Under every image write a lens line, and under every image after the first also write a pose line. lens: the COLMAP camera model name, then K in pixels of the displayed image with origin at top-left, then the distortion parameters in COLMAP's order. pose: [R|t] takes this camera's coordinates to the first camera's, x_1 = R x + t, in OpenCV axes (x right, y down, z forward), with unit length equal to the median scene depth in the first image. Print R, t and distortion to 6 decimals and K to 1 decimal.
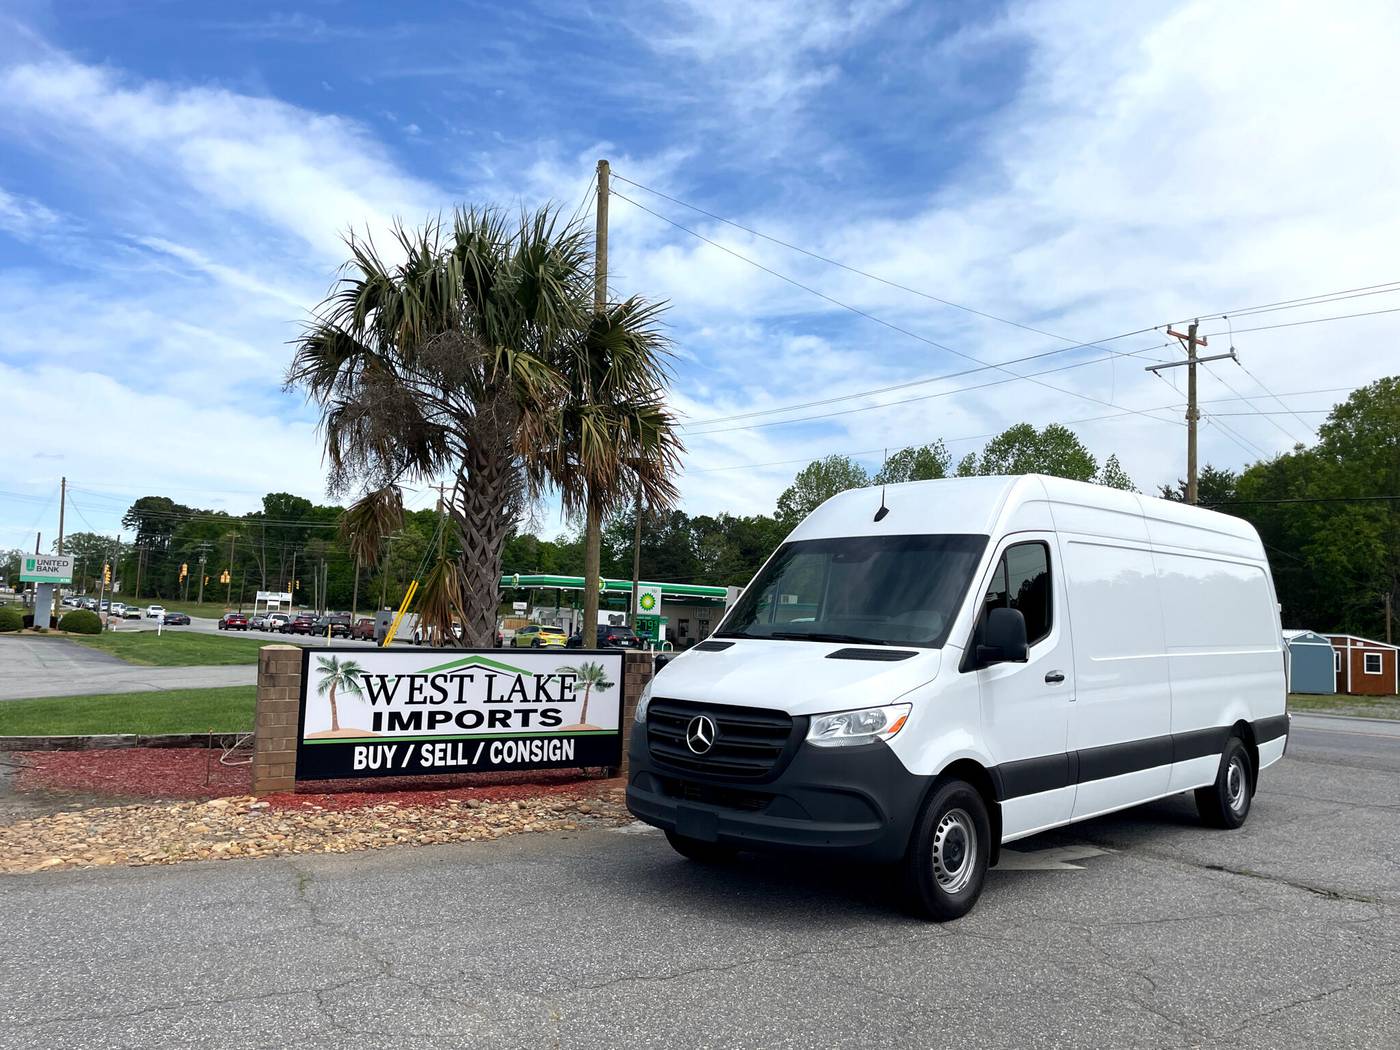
lens RADIAL K [[971.7, 0, 701.6], [0, 971.7, 539.0], [0, 0, 1]] dist [0.085639, -0.090191]
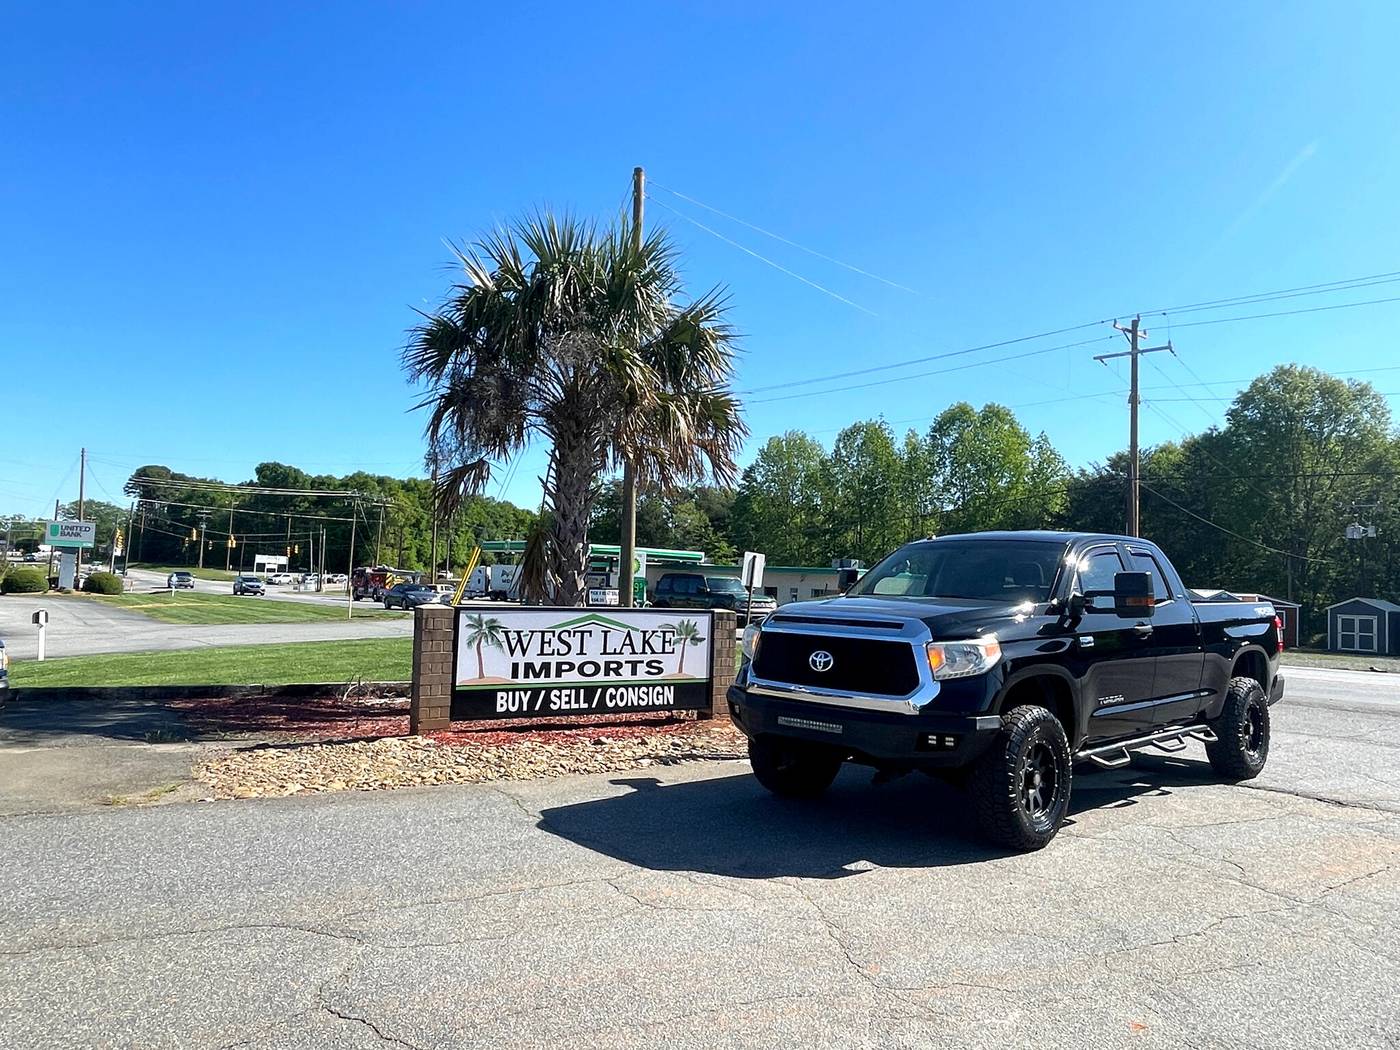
lens RADIAL K [[900.5, 0, 704.3], [0, 900.5, 523.1], [0, 0, 1]] dist [0.056768, -0.081823]
pose [[0.999069, 0.002261, 0.043084, -0.148402], [-0.003026, 0.999839, 0.017704, -0.007449], [-0.043037, -0.017818, 0.998915, -0.068266]]
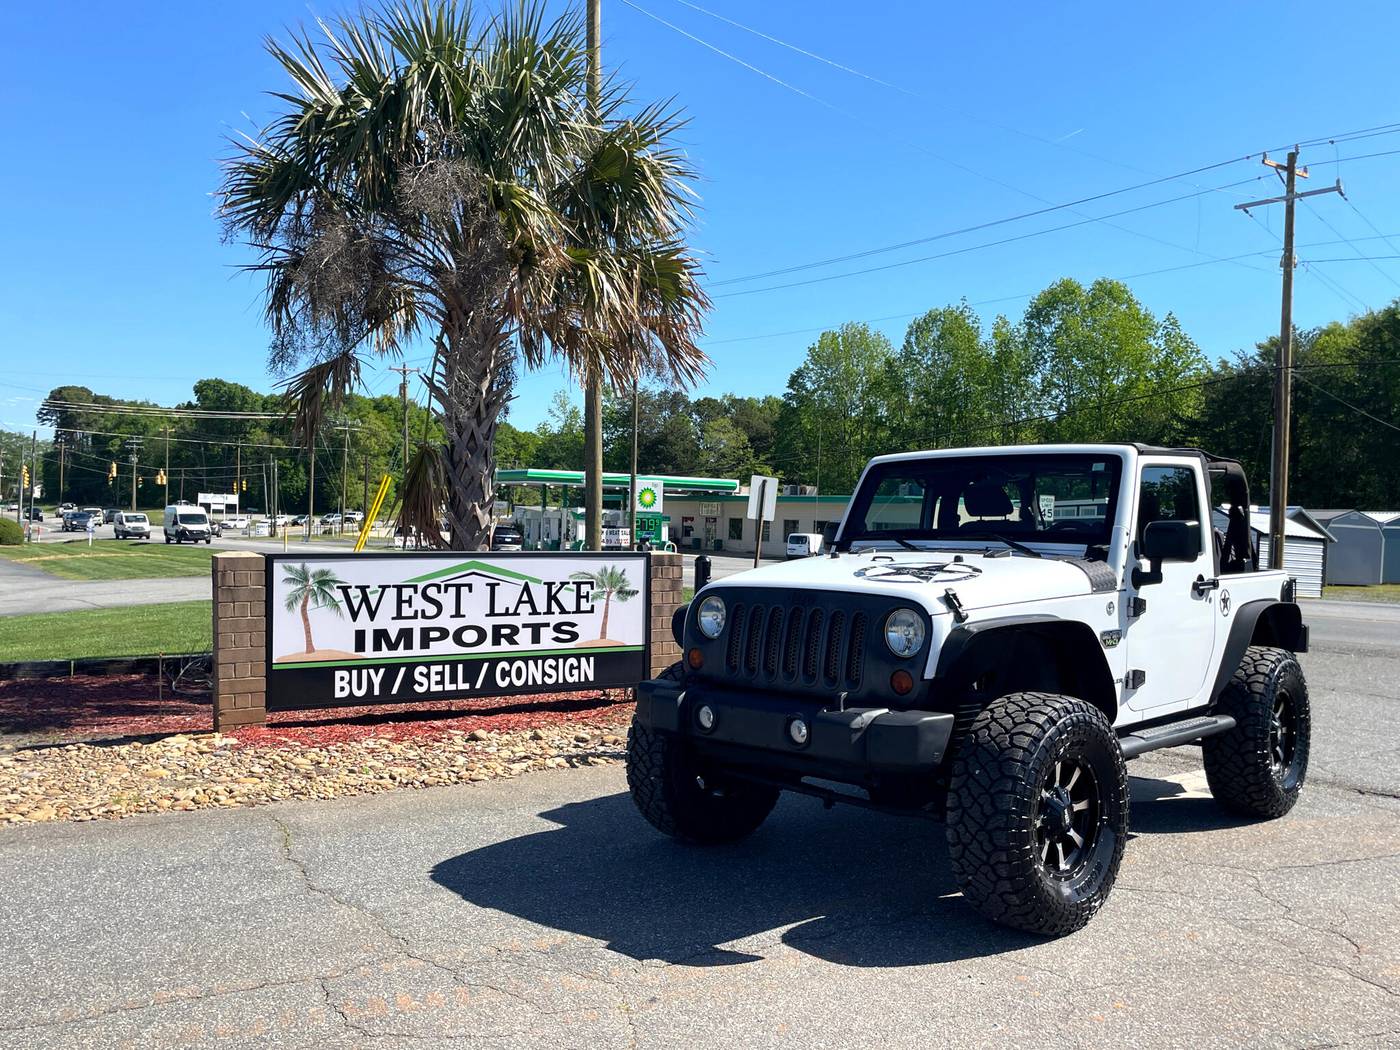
lens RADIAL K [[1104.0, 0, 708.1], [0, 1104.0, 537.2], [0, 0, 1]] dist [0.100029, -0.116386]
pose [[0.999793, -0.020185, 0.002654, -0.034240], [0.019816, 0.994722, 0.100676, 0.008560], [-0.004672, -0.100603, 0.994916, 0.063999]]
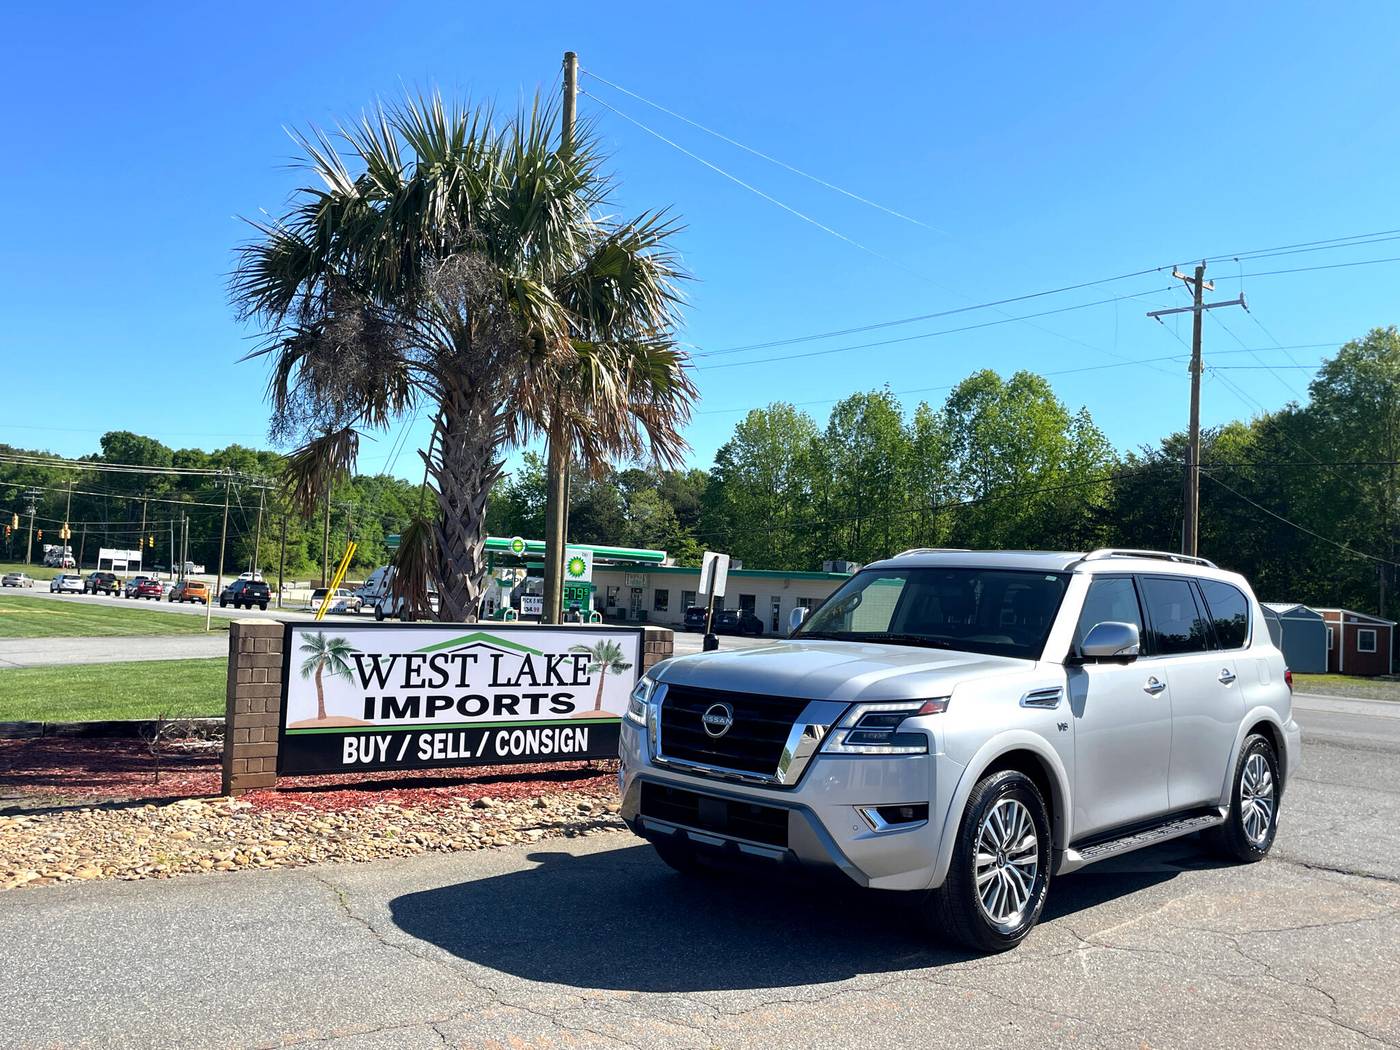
lens RADIAL K [[1104.0, 0, 708.1], [0, 1104.0, 537.2], [0, 0, 1]] dist [0.100029, -0.116386]
pose [[0.996969, 0.012137, 0.076843, -0.107270], [-0.015020, 0.999200, 0.037051, -0.004574], [-0.076332, -0.038093, 0.996355, 0.008117]]
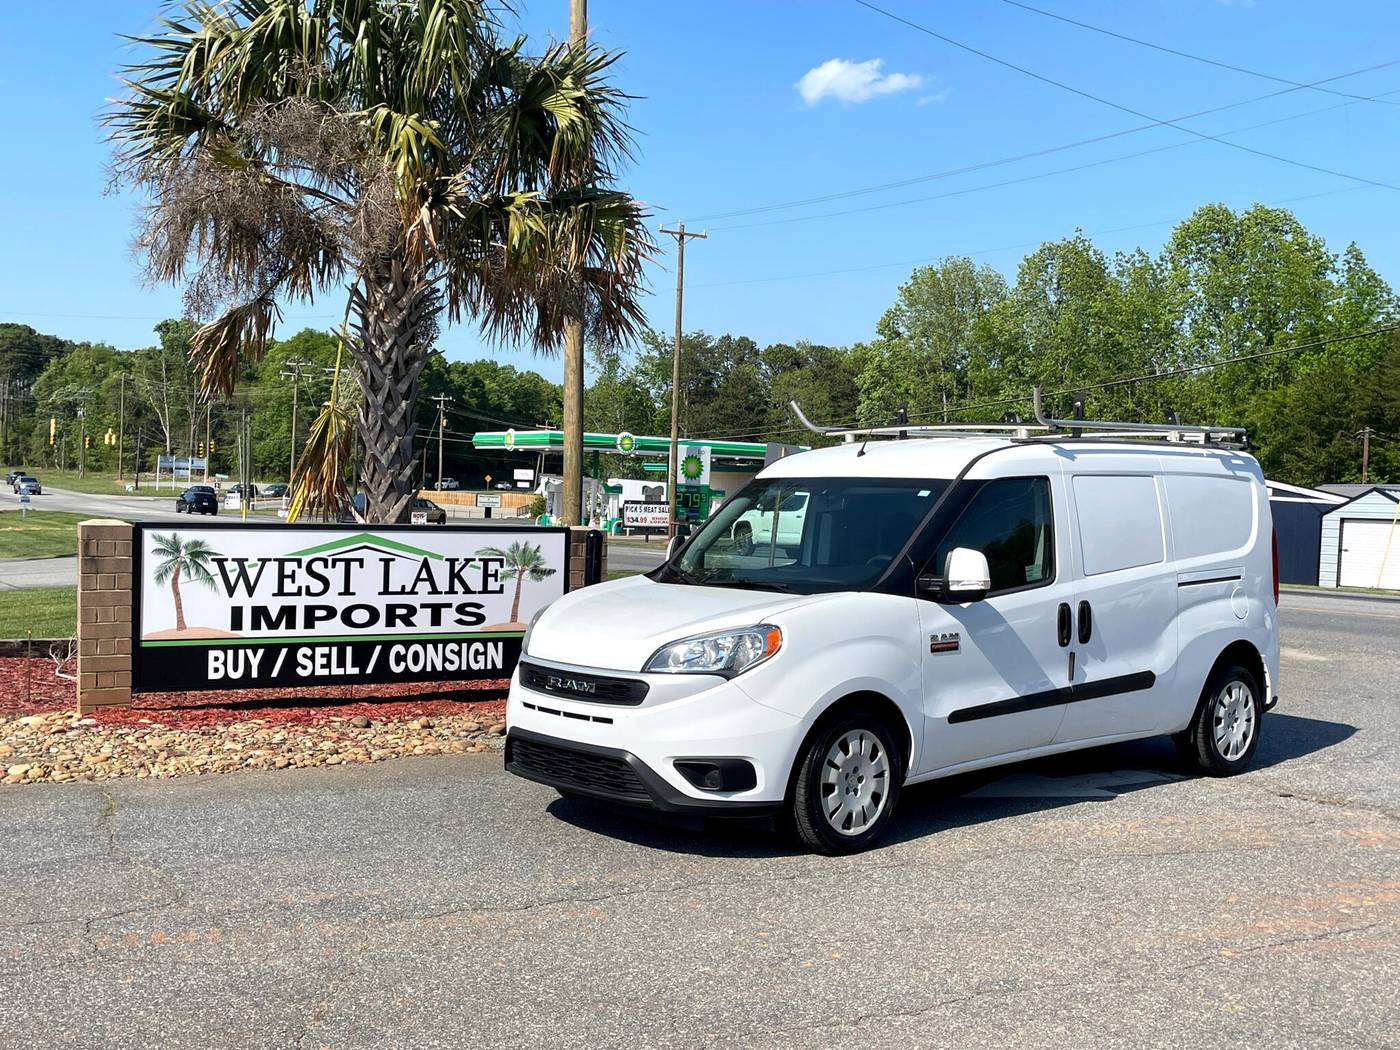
lens RADIAL K [[1381.3, 0, 733.5], [0, 1381.3, 514.4], [0, 0, 1]] dist [0.117355, -0.151909]
pose [[0.999232, -0.006746, -0.038589, 0.097033], [0.010492, 0.995160, 0.097706, 0.002177], [0.037743, -0.098036, 0.994467, -0.062362]]
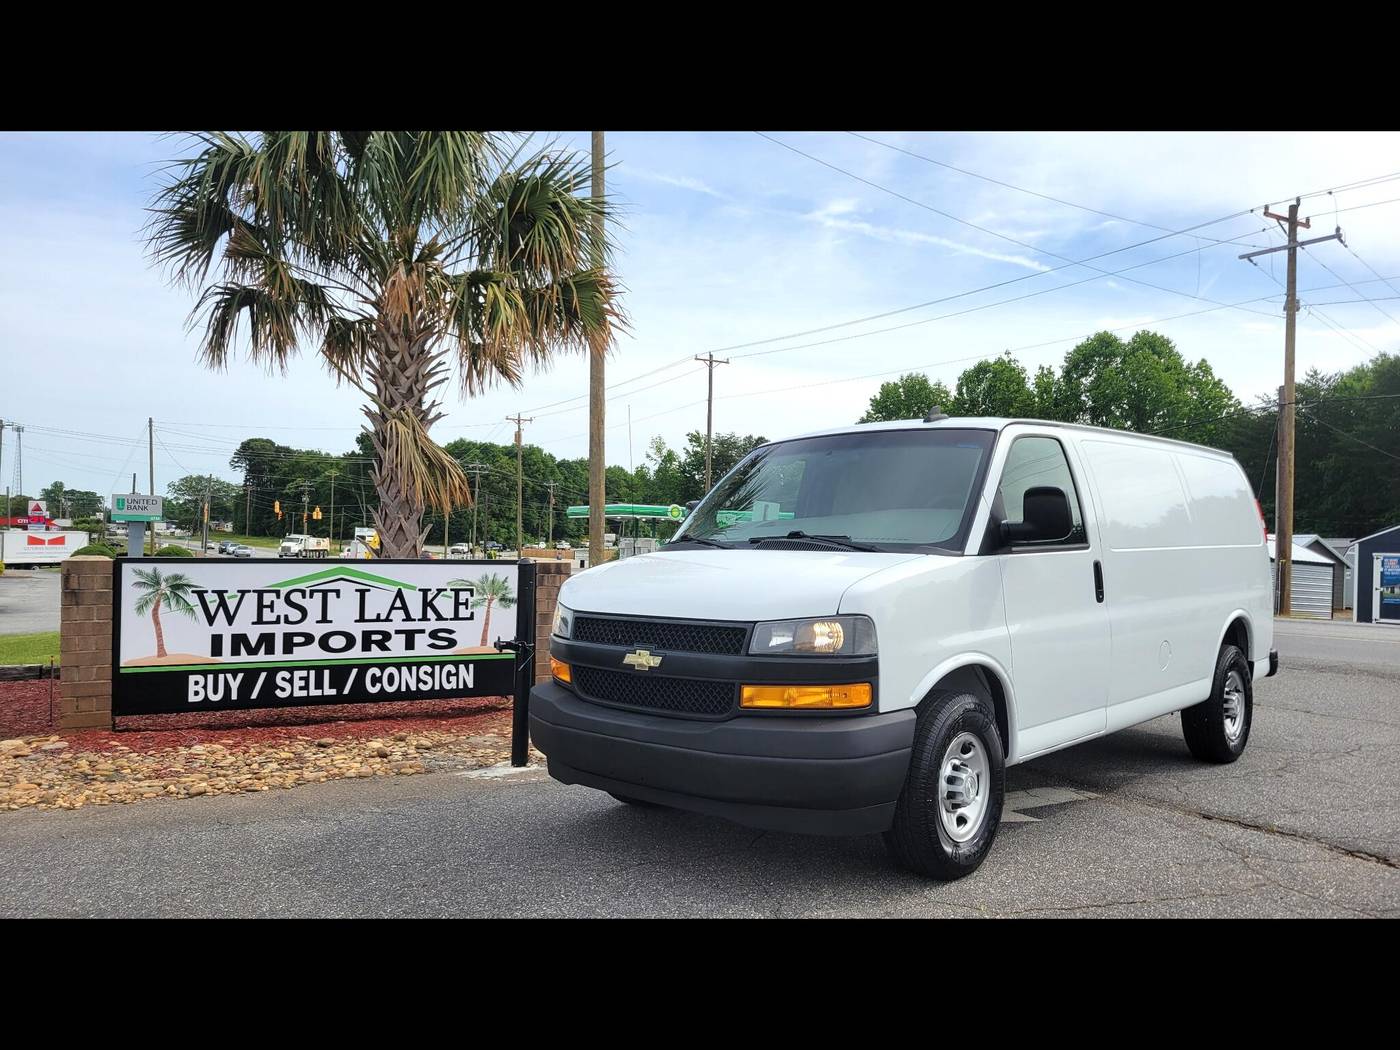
lens RADIAL K [[970.9, 0, 737.8], [0, 970.9, 535.1], [0, 0, 1]] dist [0.047940, 0.003985]
pose [[0.997857, -0.020441, -0.062166, 0.161350], [0.024577, 0.997482, 0.066523, 0.045558], [0.060649, -0.067908, 0.995846, 0.190788]]
